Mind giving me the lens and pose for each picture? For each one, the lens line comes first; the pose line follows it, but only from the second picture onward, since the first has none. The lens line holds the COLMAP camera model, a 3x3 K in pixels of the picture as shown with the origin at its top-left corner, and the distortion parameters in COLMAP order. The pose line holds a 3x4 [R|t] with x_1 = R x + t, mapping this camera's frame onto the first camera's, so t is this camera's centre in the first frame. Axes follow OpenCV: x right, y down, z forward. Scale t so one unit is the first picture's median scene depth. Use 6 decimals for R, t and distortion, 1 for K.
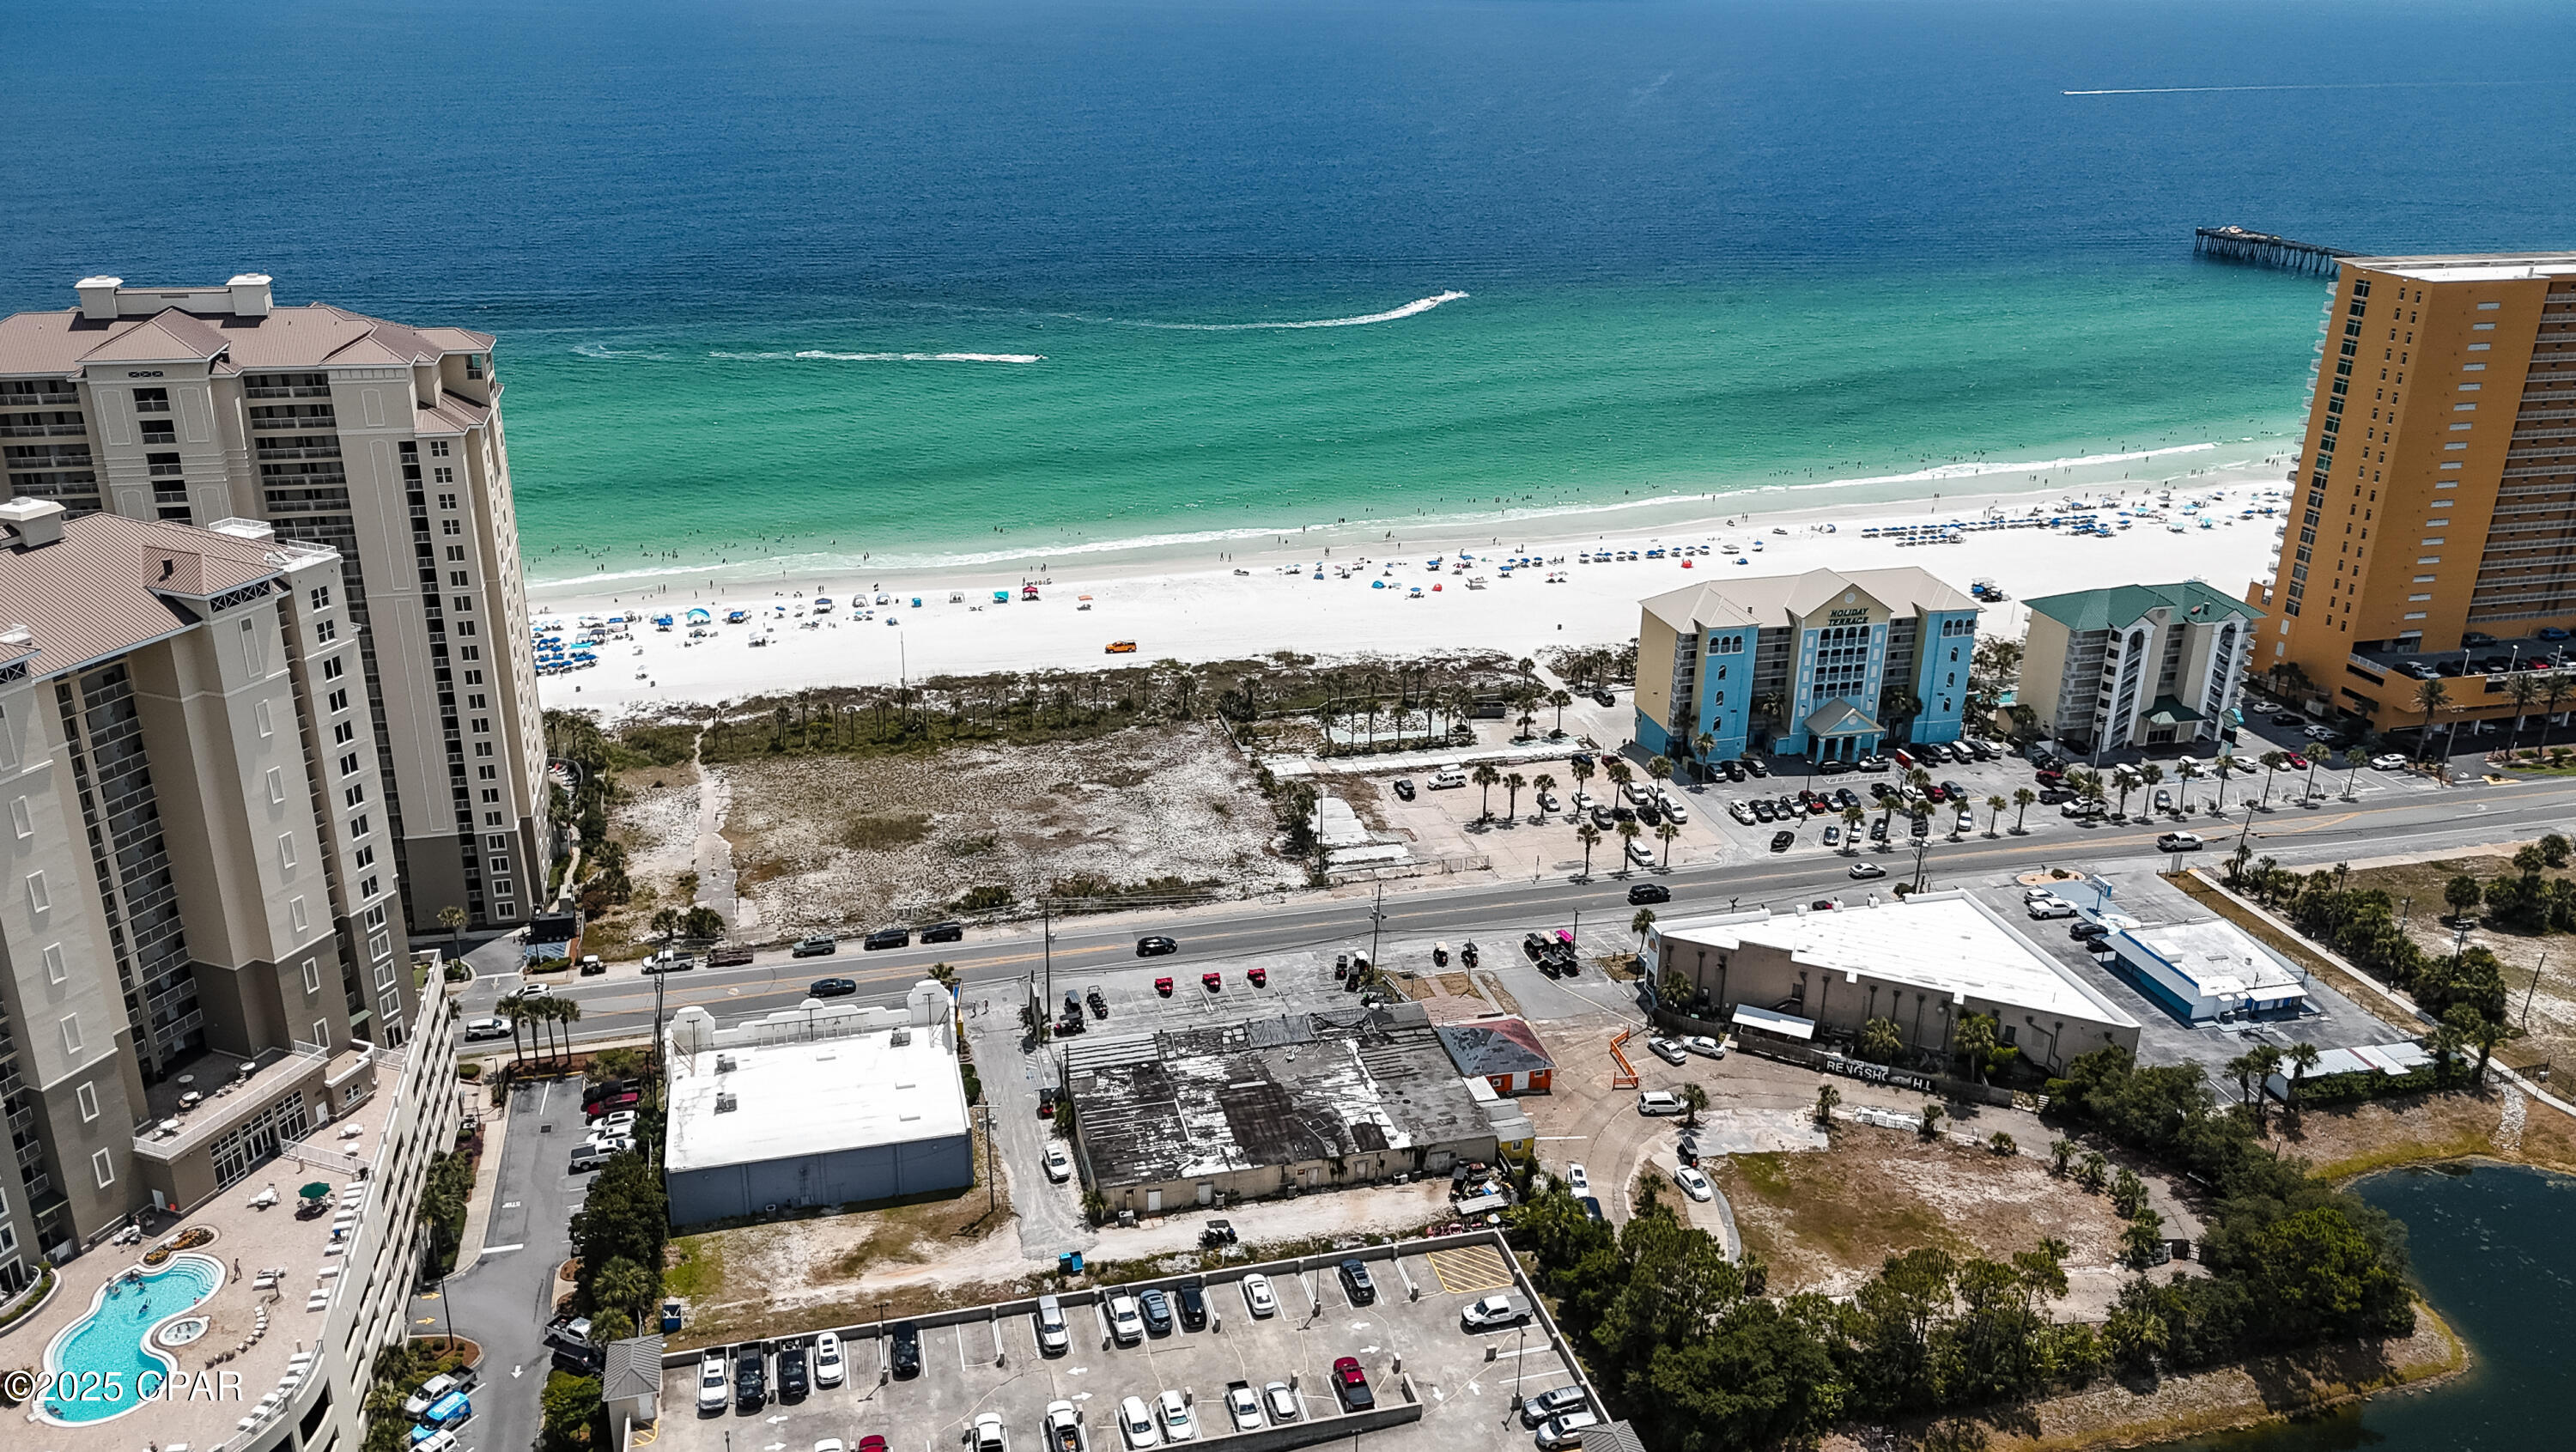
lens RADIAL K [[1936.0, 0, 1286.0], [0, 1936.0, 724.9], [0, 0, 1]] dist [0.095035, -0.133997]
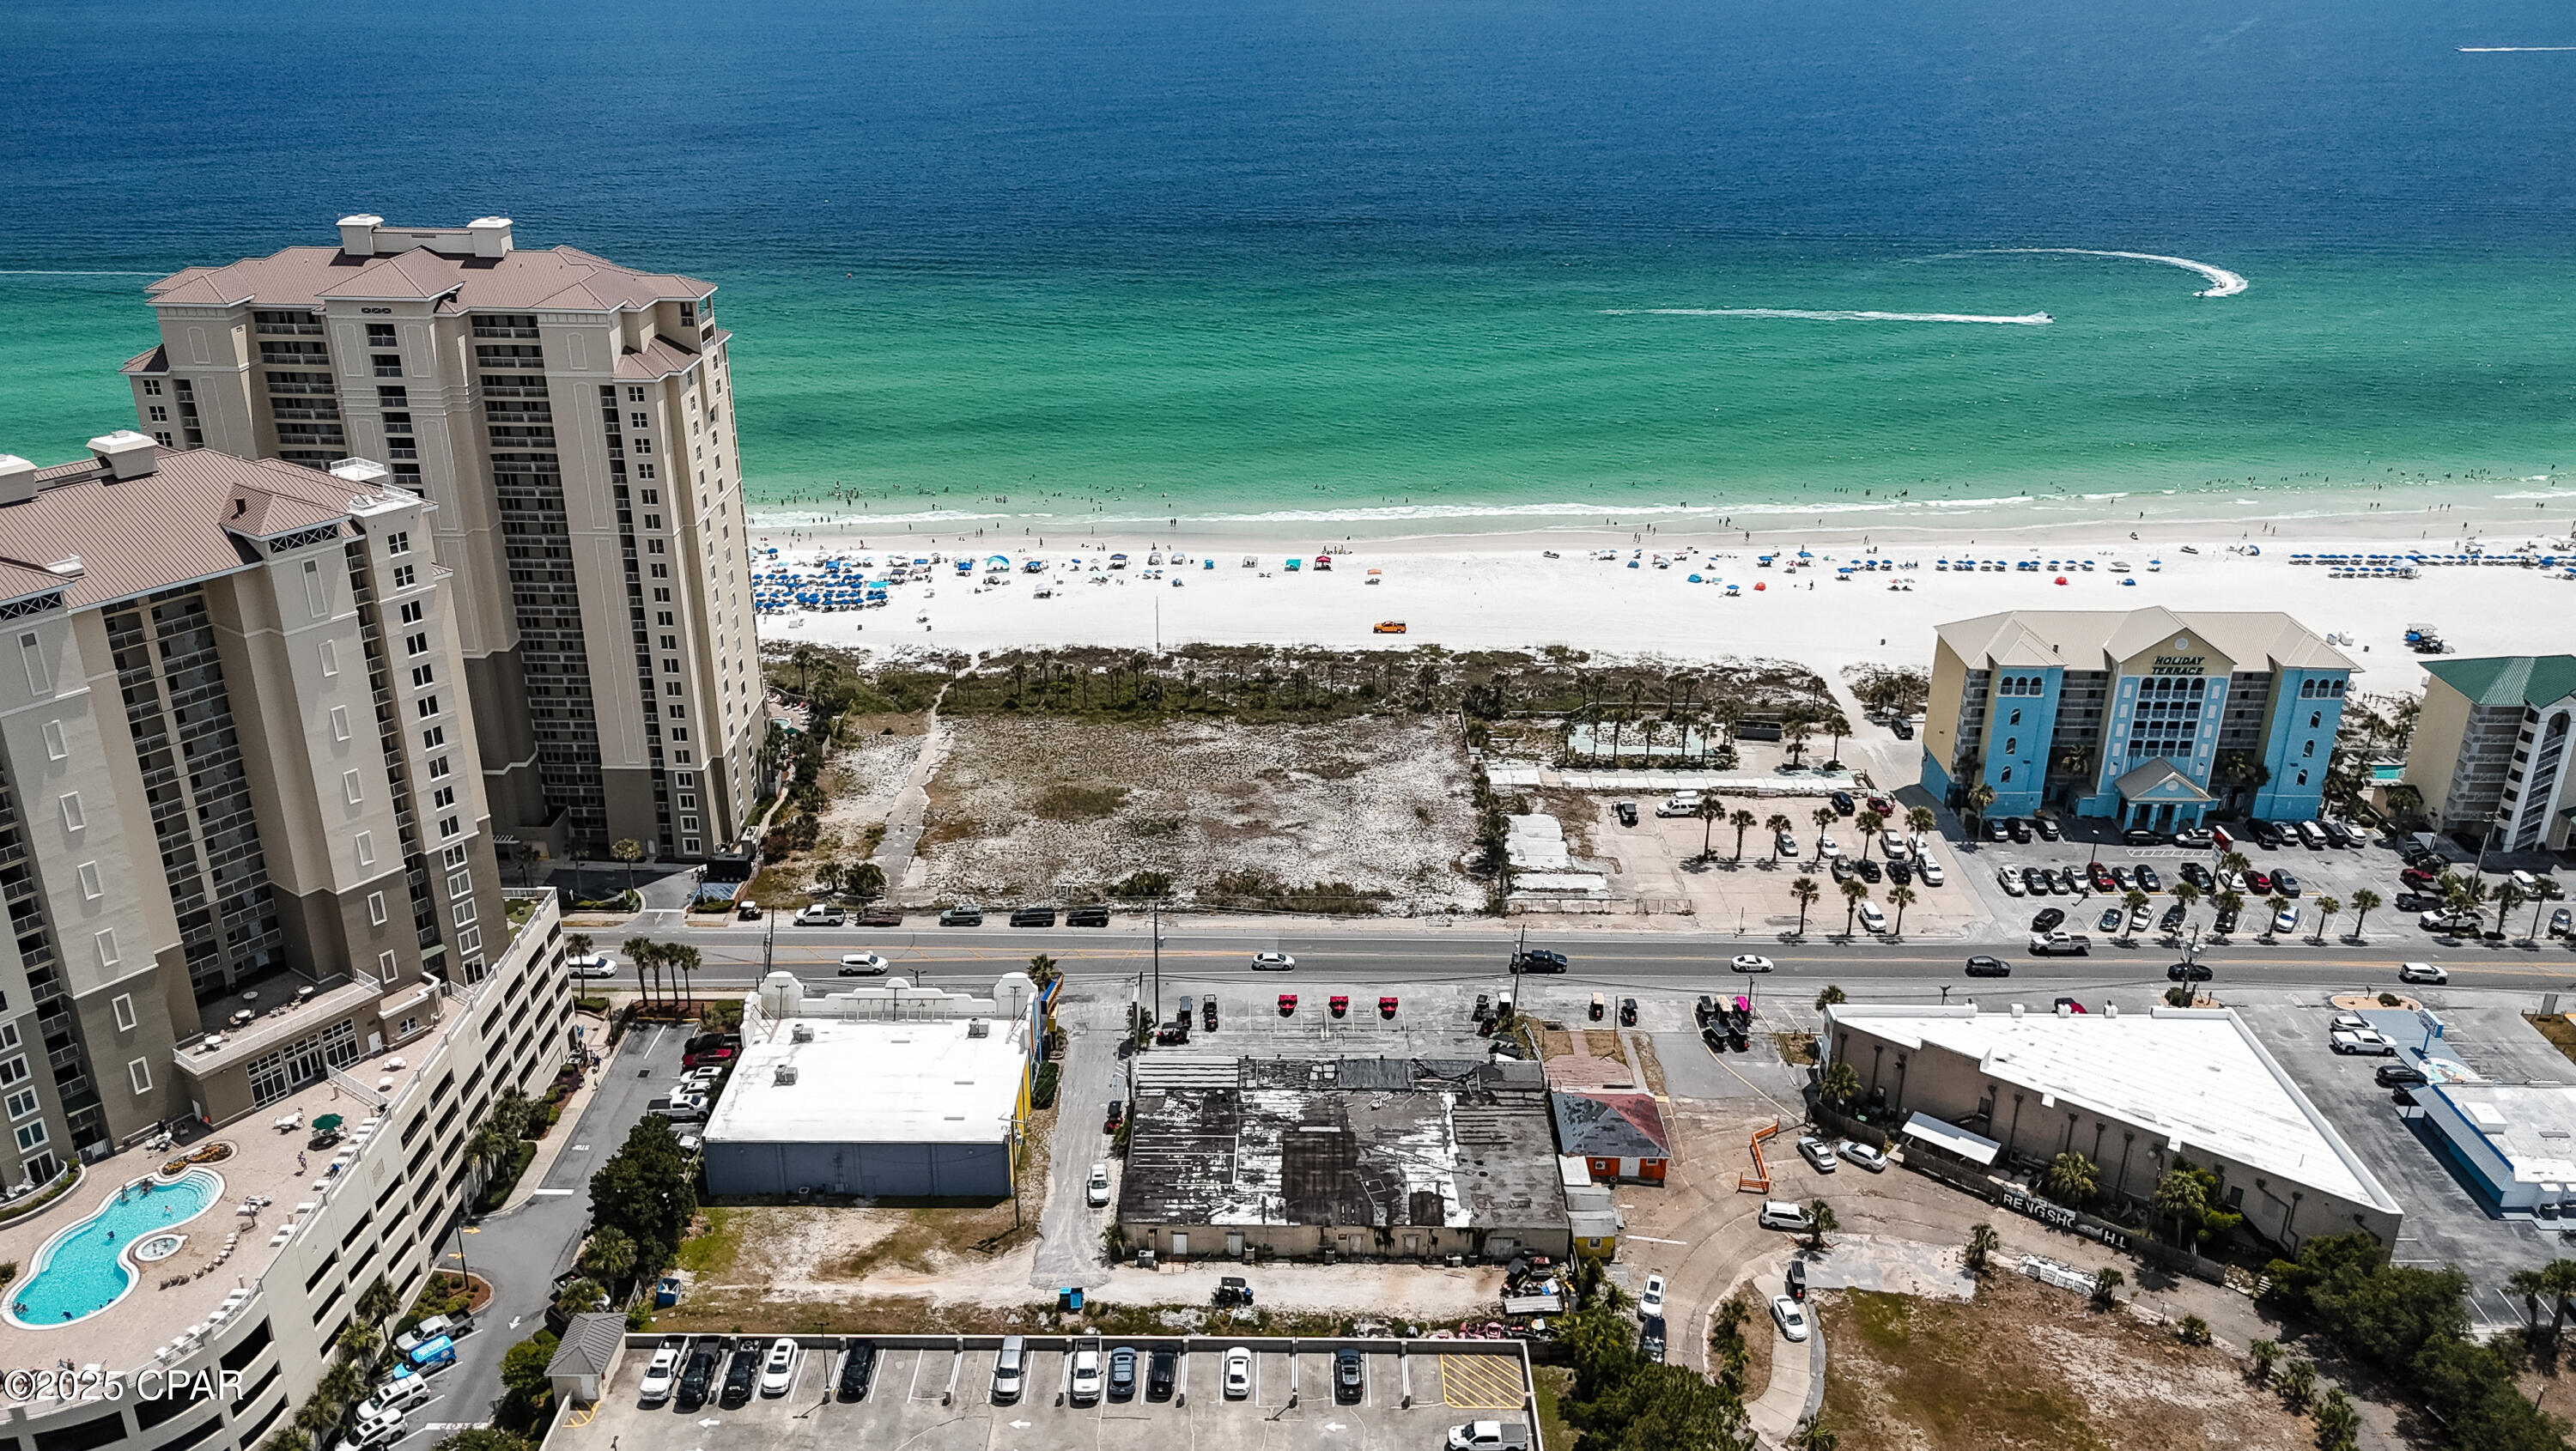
lens RADIAL K [[1930.1, 0, 1287.2], [0, 1930.1, 716.8], [0, 0, 1]] dist [0.082386, -0.089945]
pose [[0.966694, 0.091336, -0.239084, 0.148036], [-0.086009, 0.995759, 0.032641, -0.034501], [0.241051, -0.010991, 0.970450, 0.090148]]
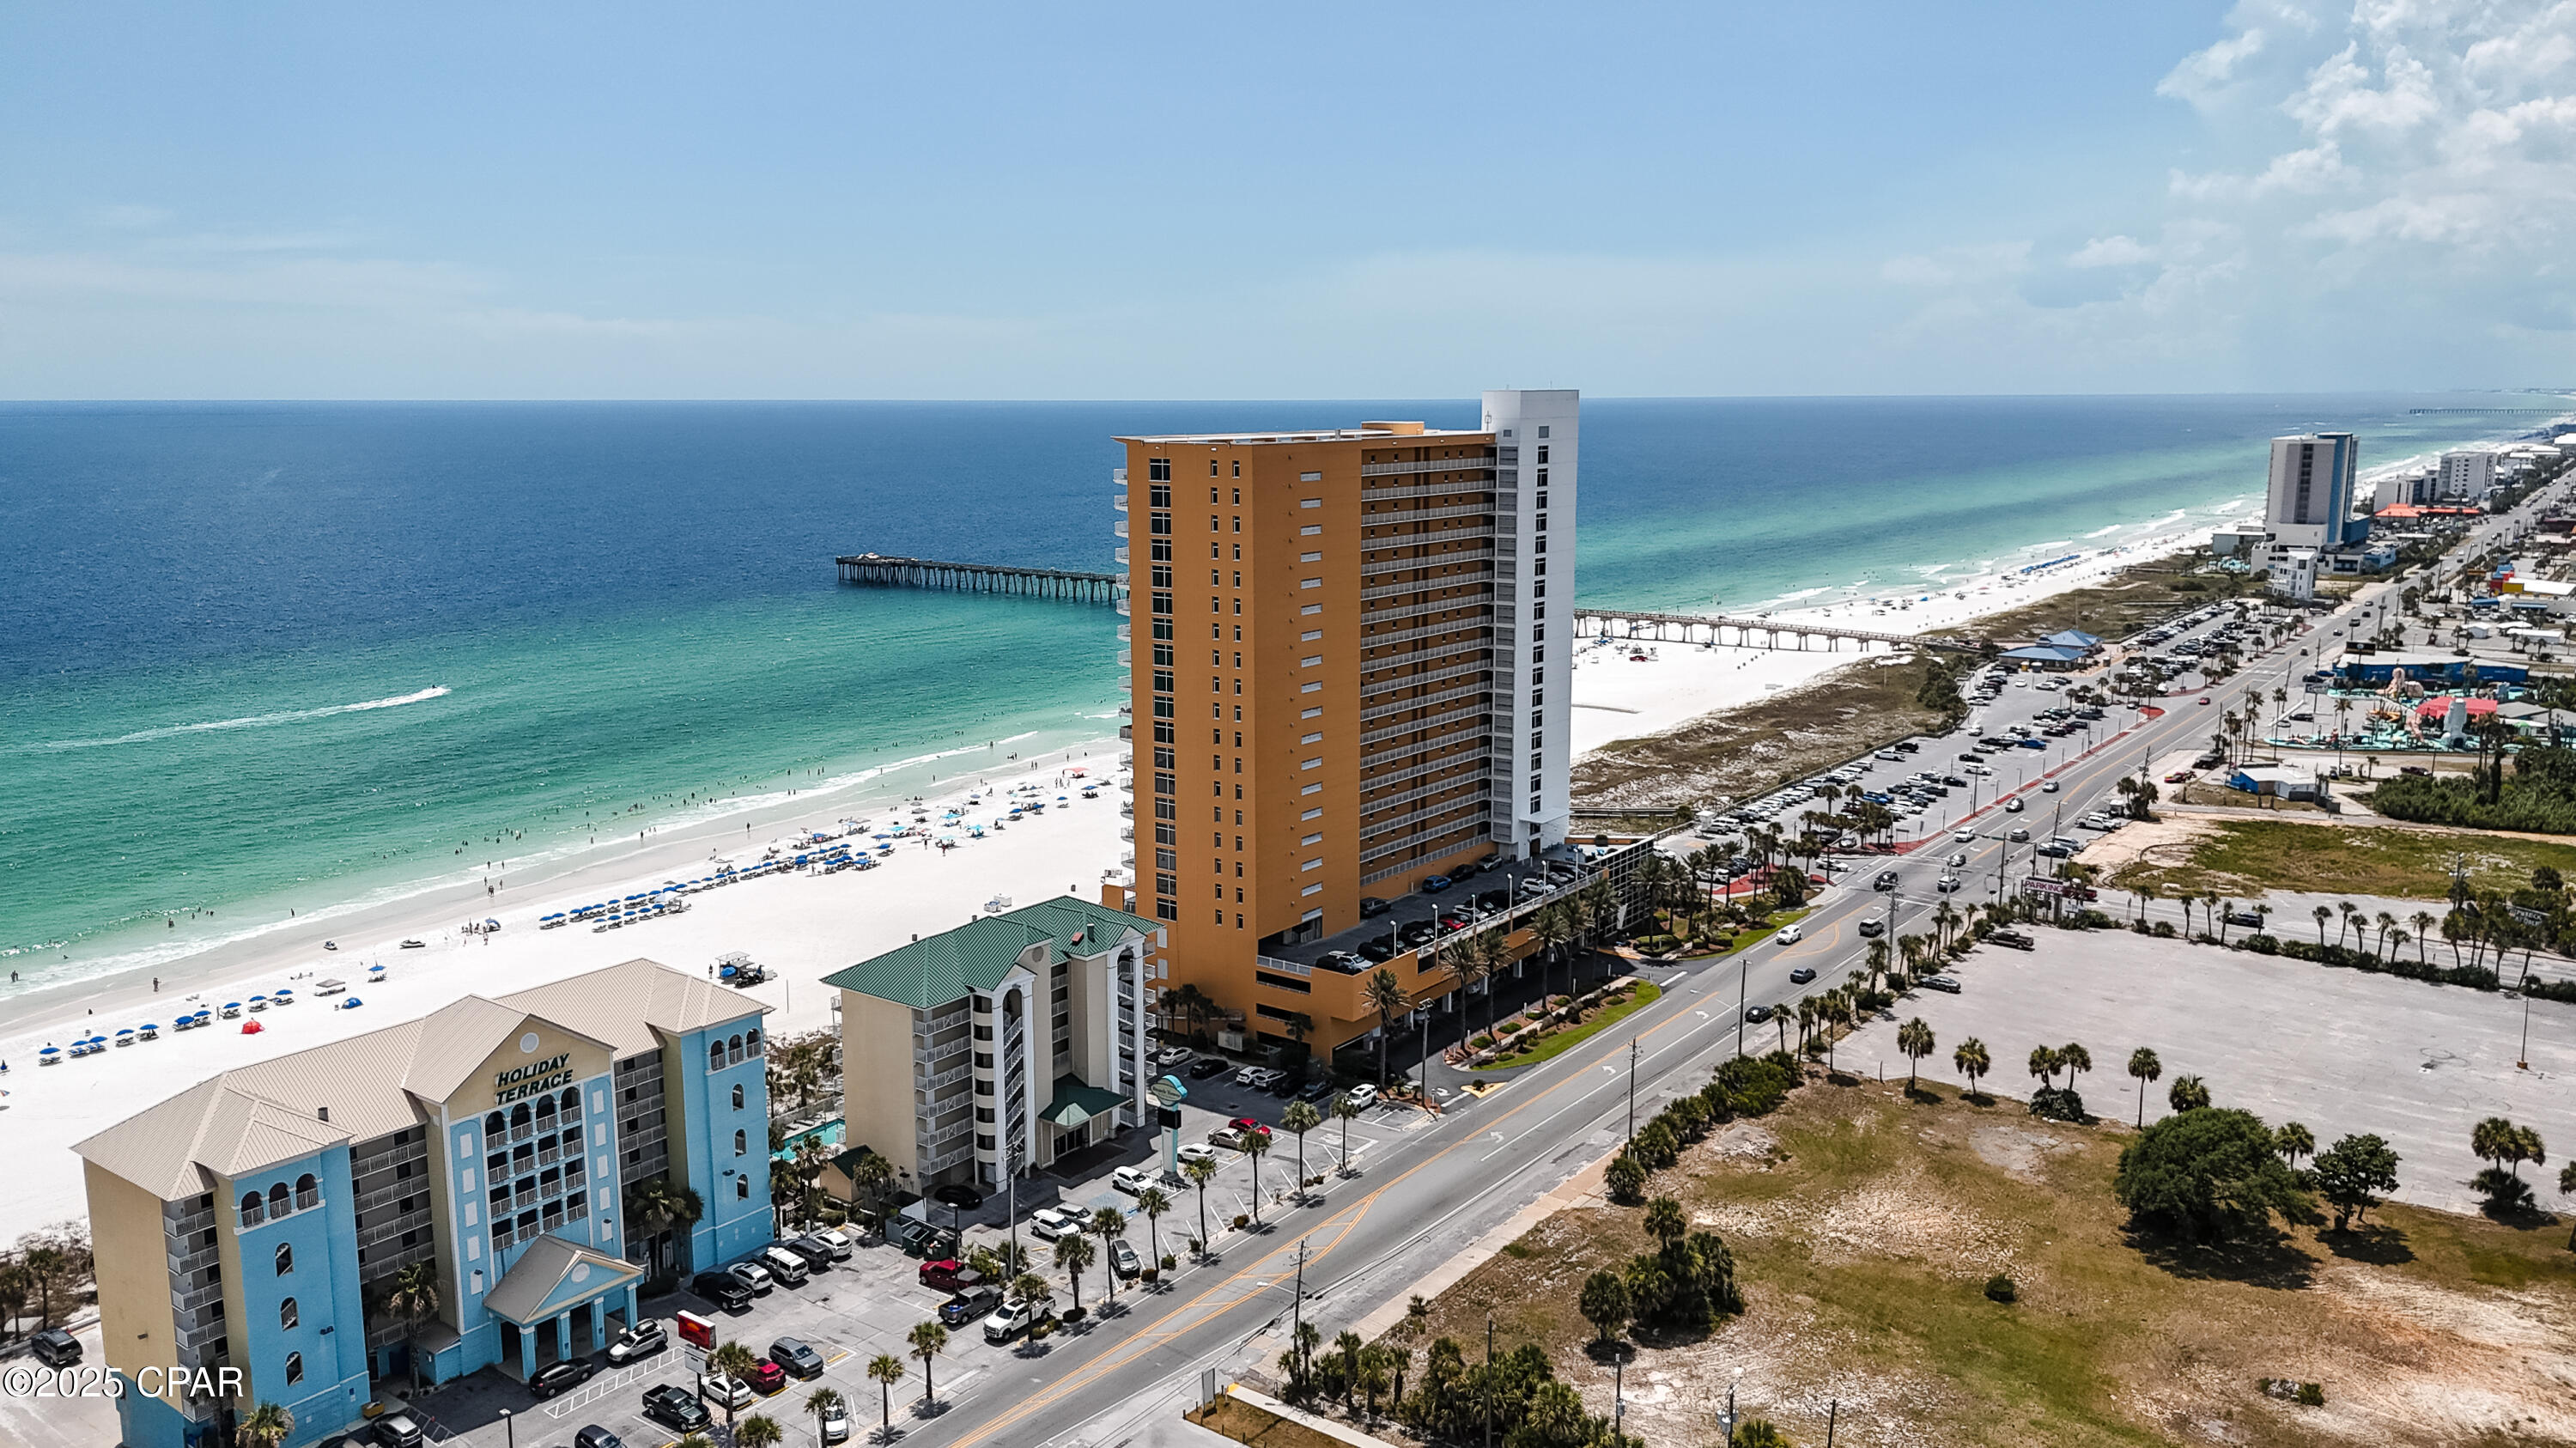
lens RADIAL K [[1918.2, 0, 1286.9], [0, 1918.2, 717.7], [0, 0, 1]] dist [0.070252, -0.066068]
pose [[0.781648, -0.122162, 0.611640, 0.178359], [0.240966, 0.963639, -0.115478, -0.050445], [-0.575293, 0.237647, 0.782663, 0.578183]]
